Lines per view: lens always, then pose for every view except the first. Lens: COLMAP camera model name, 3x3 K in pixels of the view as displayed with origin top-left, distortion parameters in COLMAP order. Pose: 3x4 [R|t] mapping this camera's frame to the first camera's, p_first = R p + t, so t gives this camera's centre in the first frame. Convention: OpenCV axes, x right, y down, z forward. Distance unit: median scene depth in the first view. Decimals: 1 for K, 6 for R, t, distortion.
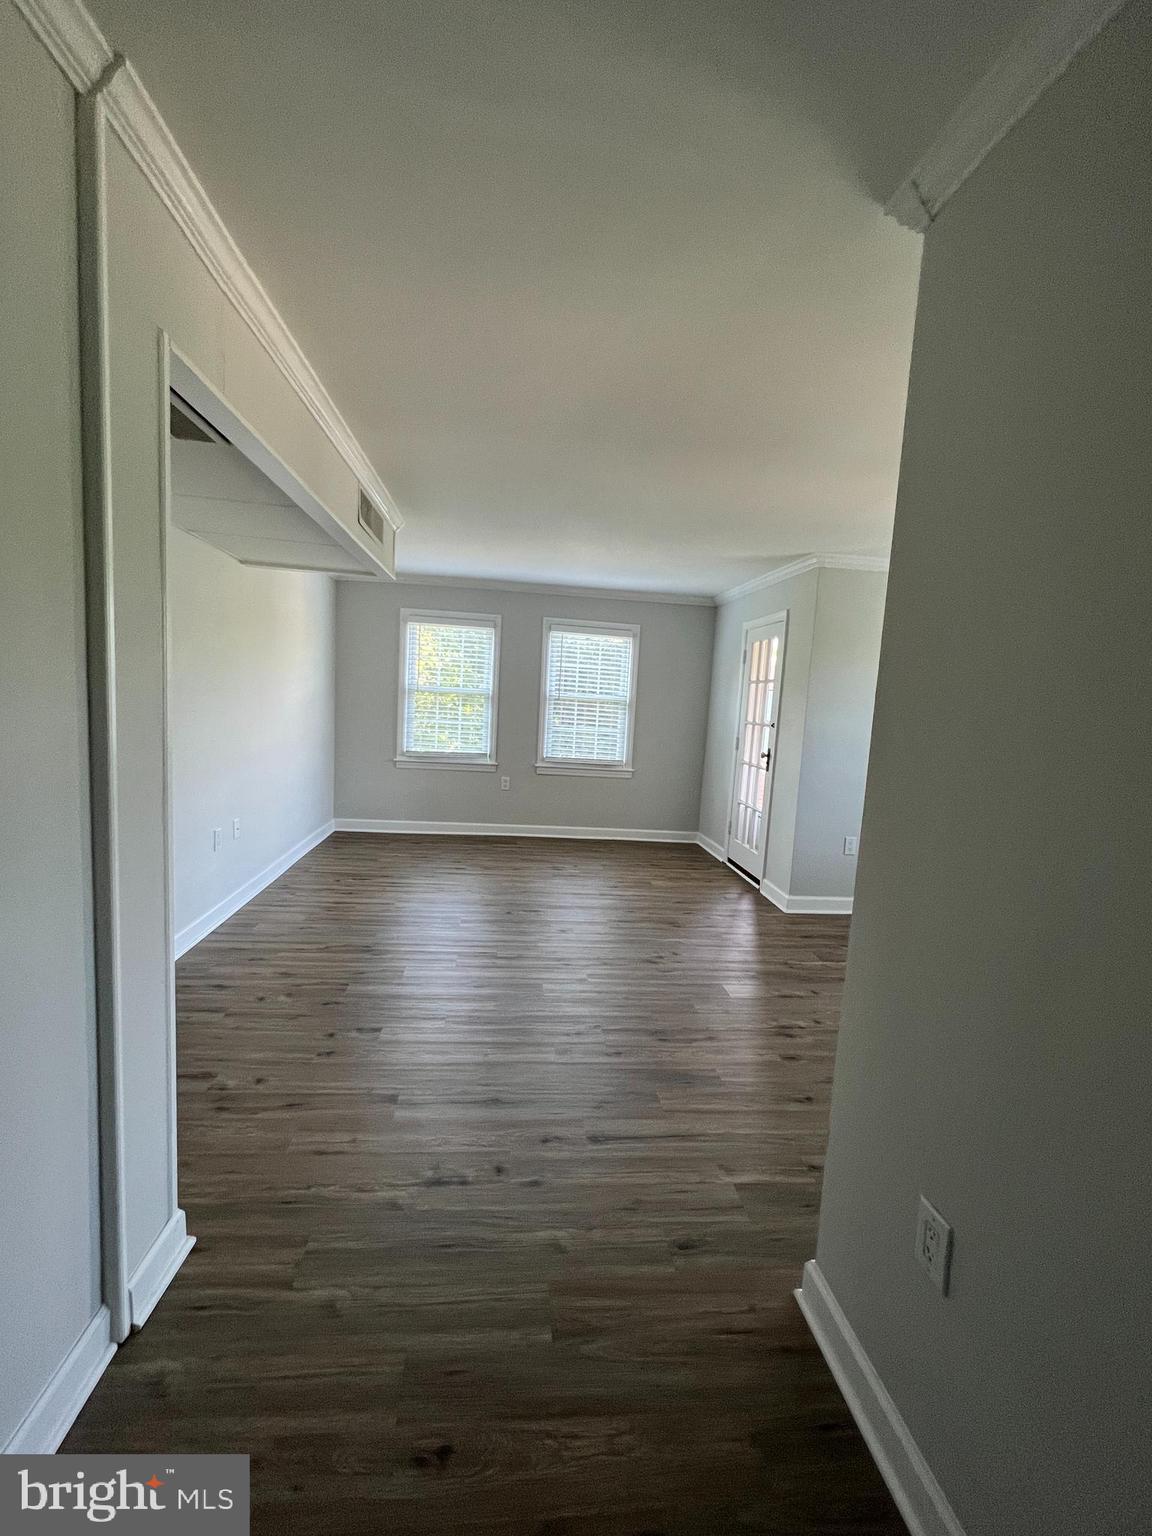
lens RADIAL K [[654.9, 0, 571.2], [0, 654.9, 769.3], [0, 0, 1]] dist [-0.001783, 0.000714]
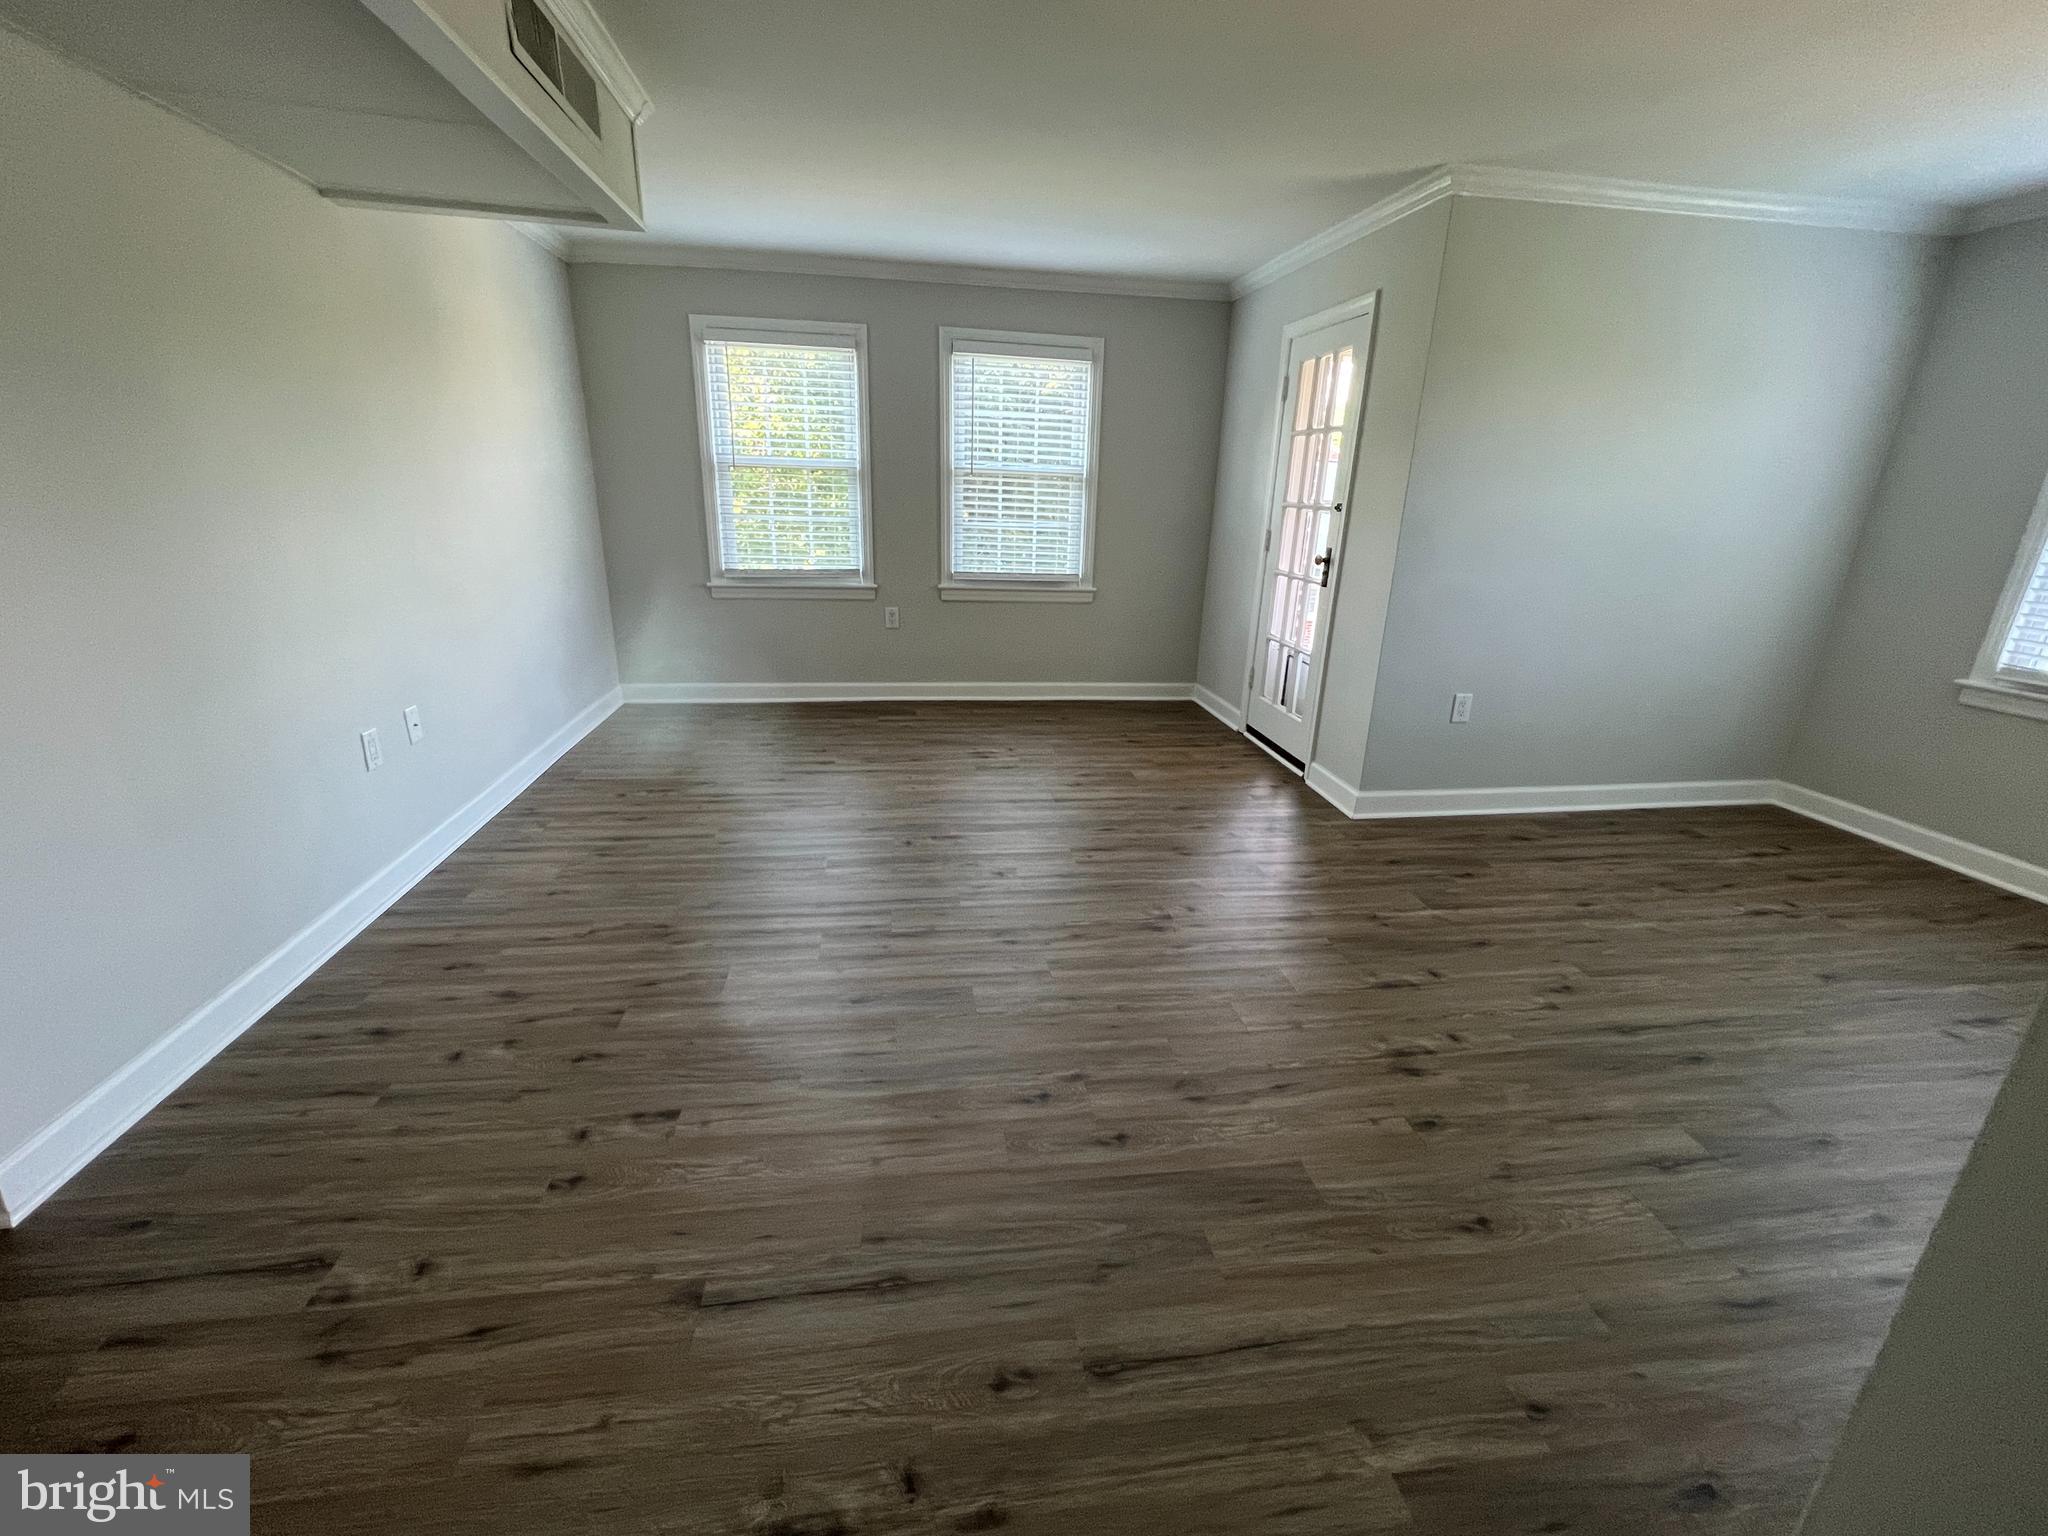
lens RADIAL K [[873.2, 0, 1025.7], [0, 873.2, 774.0], [0, 0, 1]] dist [-0.001783, 0.000714]
pose [[0.998591, -0.039594, 0.035325, -0.014280], [0.031075, 0.976008, 0.215506, -0.014015], [-0.043010, -0.214104, 0.975863, 0.244961]]
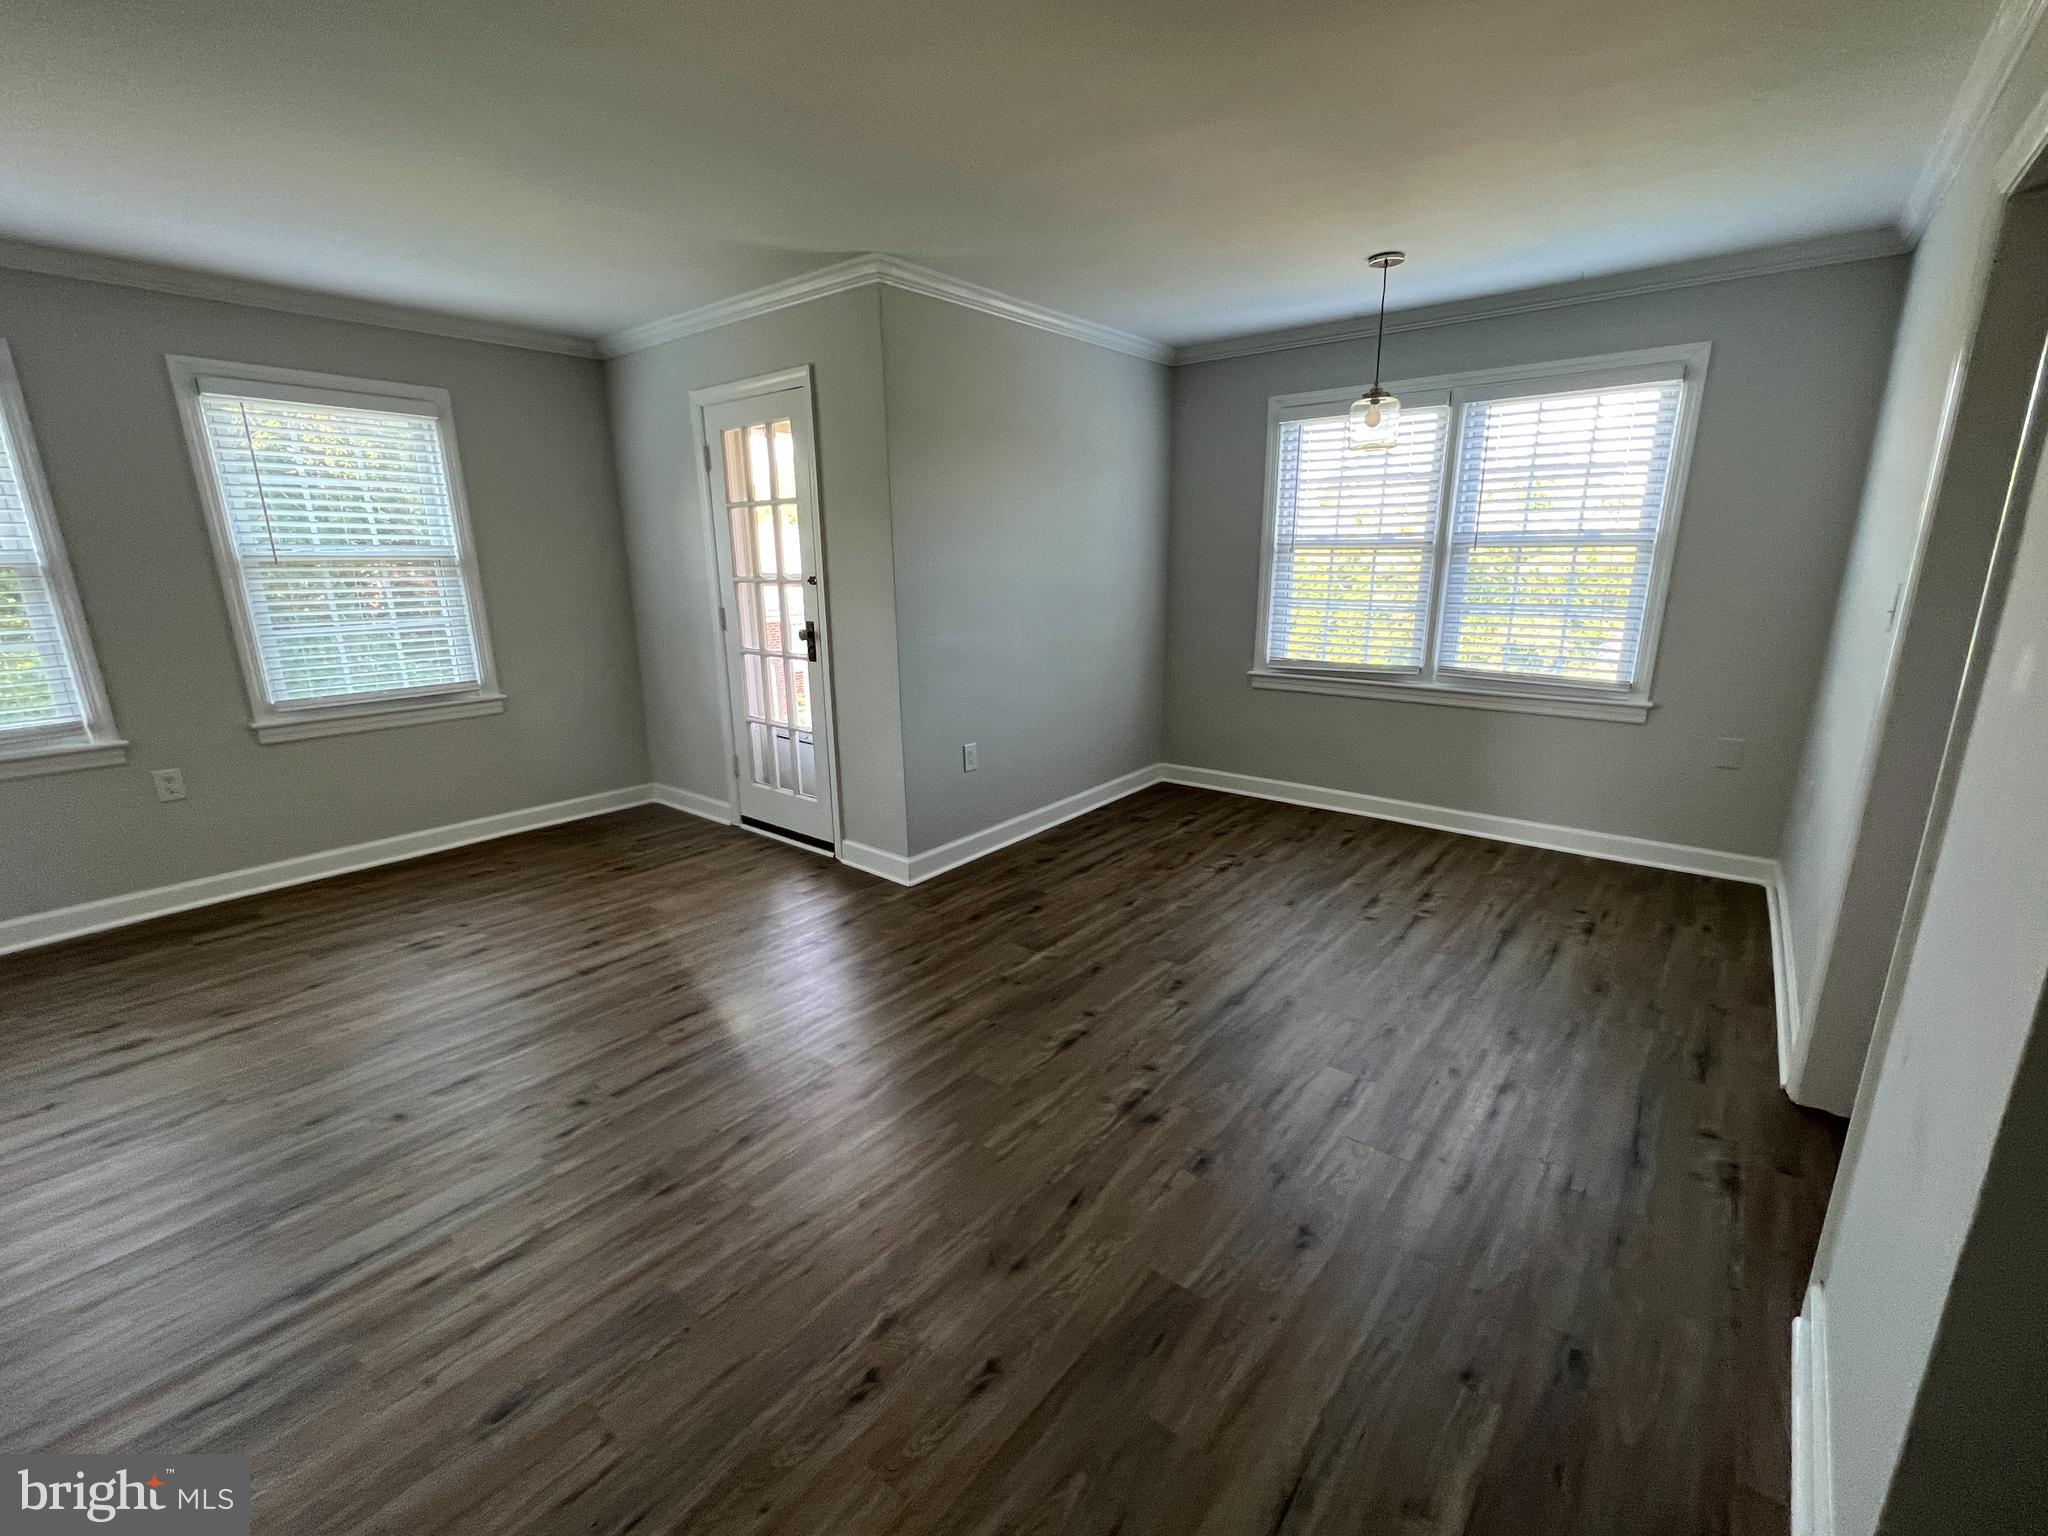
lens RADIAL K [[873.2, 0, 1021.9], [0, 873.2, 775.5], [0, 0, 1]] dist [-0.001783, 0.000714]
pose [[0.705984, -0.240128, 0.666277, -0.143835], [0.128566, 0.968589, 0.212854, -0.052247], [-0.696461, -0.064611, 0.714680, 0.401997]]
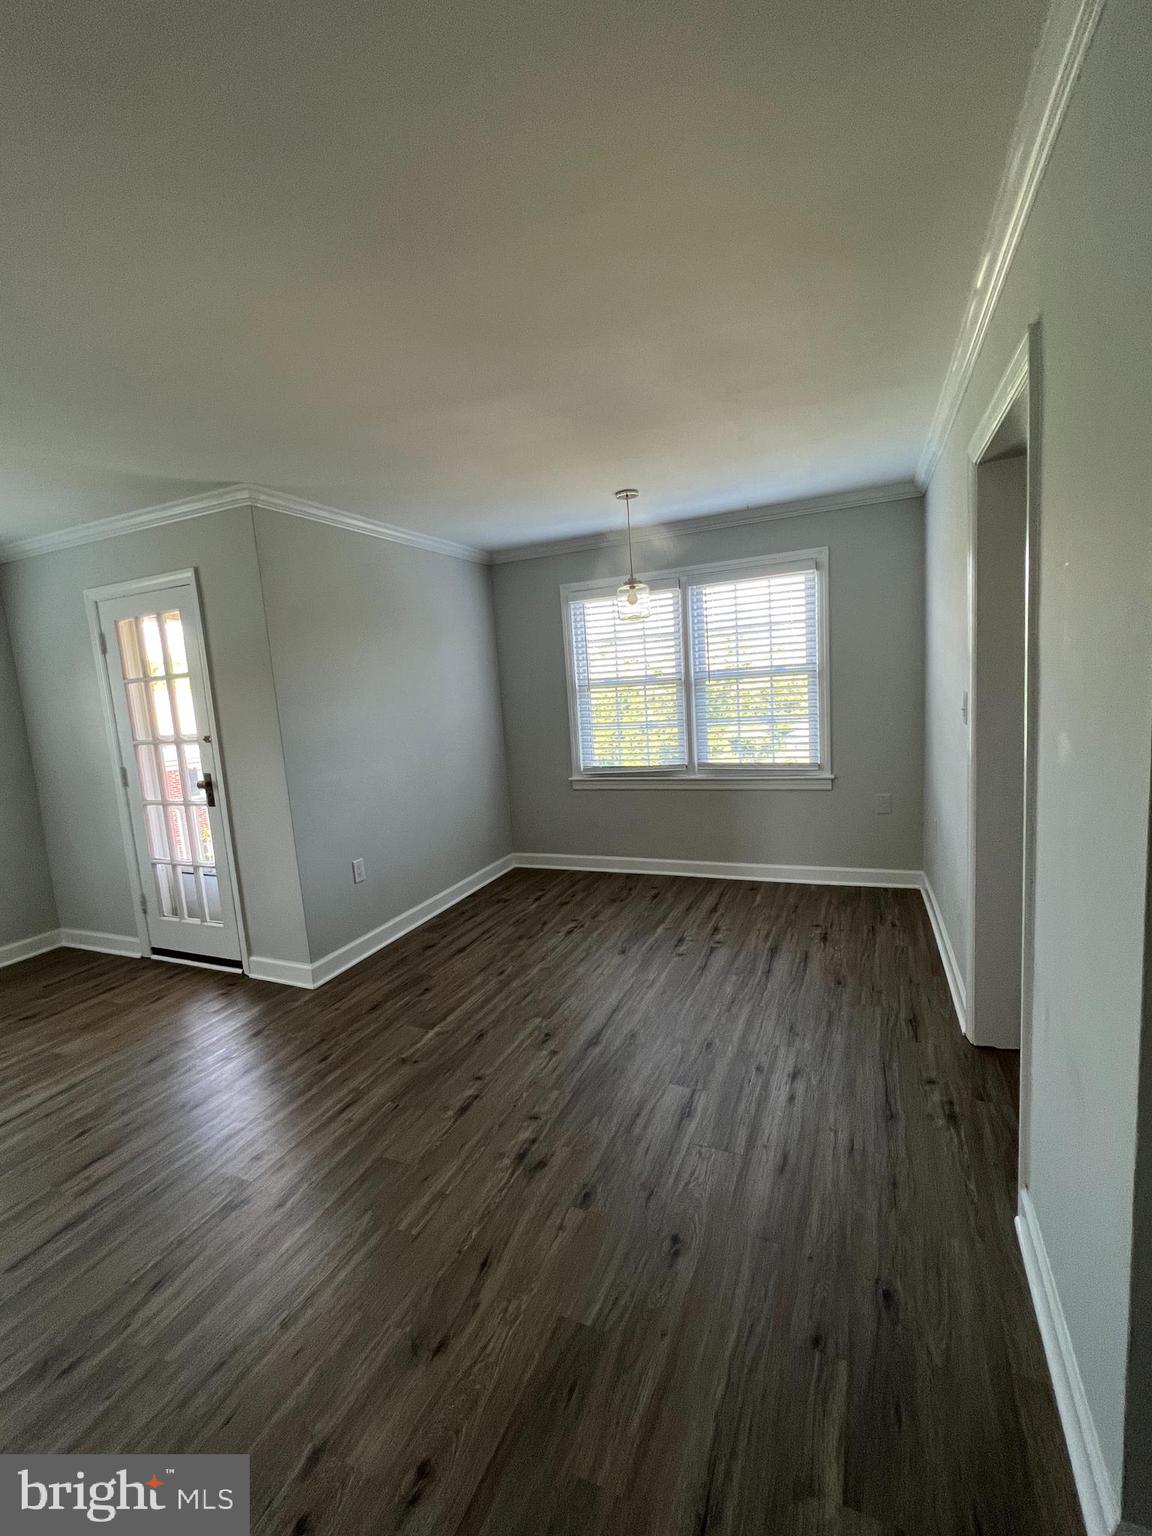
lens RADIAL K [[654.9, 0, 570.0], [0, 654.9, 768.2], [0, 0, 1]] dist [-0.001783, 0.000714]
pose [[0.489538, -0.202188, 0.848217, -0.116136], [0.192872, 0.973760, 0.120799, -0.060566], [-0.850384, 0.104461, 0.515689, 0.422117]]
